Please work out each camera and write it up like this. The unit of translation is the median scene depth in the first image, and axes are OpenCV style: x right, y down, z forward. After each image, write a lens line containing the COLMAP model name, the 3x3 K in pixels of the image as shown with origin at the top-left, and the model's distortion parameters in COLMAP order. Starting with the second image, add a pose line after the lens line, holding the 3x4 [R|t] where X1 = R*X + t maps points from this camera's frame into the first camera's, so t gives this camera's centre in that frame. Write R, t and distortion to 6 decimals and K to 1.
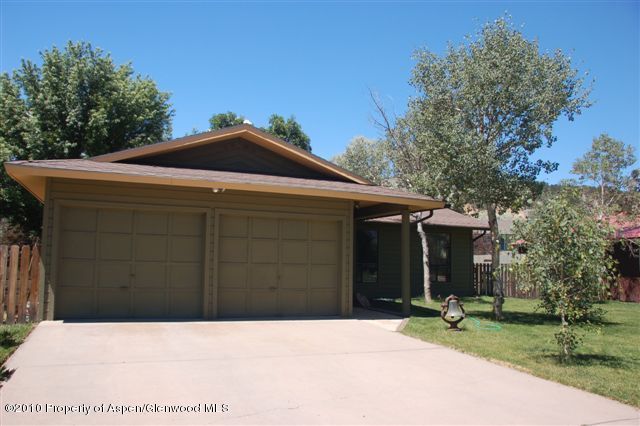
lens RADIAL K [[498.2, 0, 320.0], [0, 498.2, 213.0], [0, 0, 1]] dist [-0.166887, 0.119850]
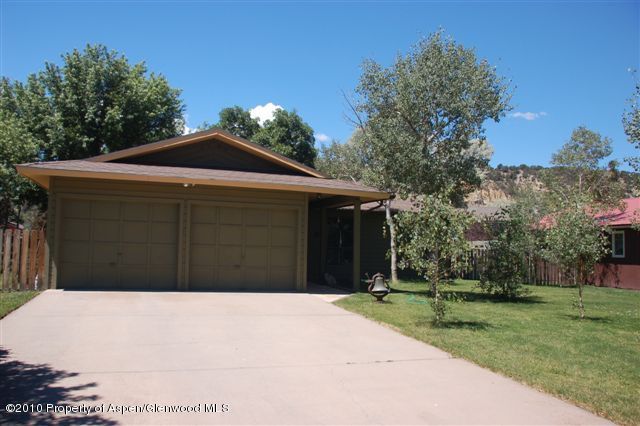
lens RADIAL K [[498.2, 0, 320.0], [0, 498.2, 213.0], [0, 0, 1]] dist [-0.166887, 0.119850]
pose [[0.998120, 0.002532, -0.061239, 0.087403], [-0.000771, 0.999586, 0.028766, -0.005446], [0.061286, -0.028665, 0.997709, -0.087061]]
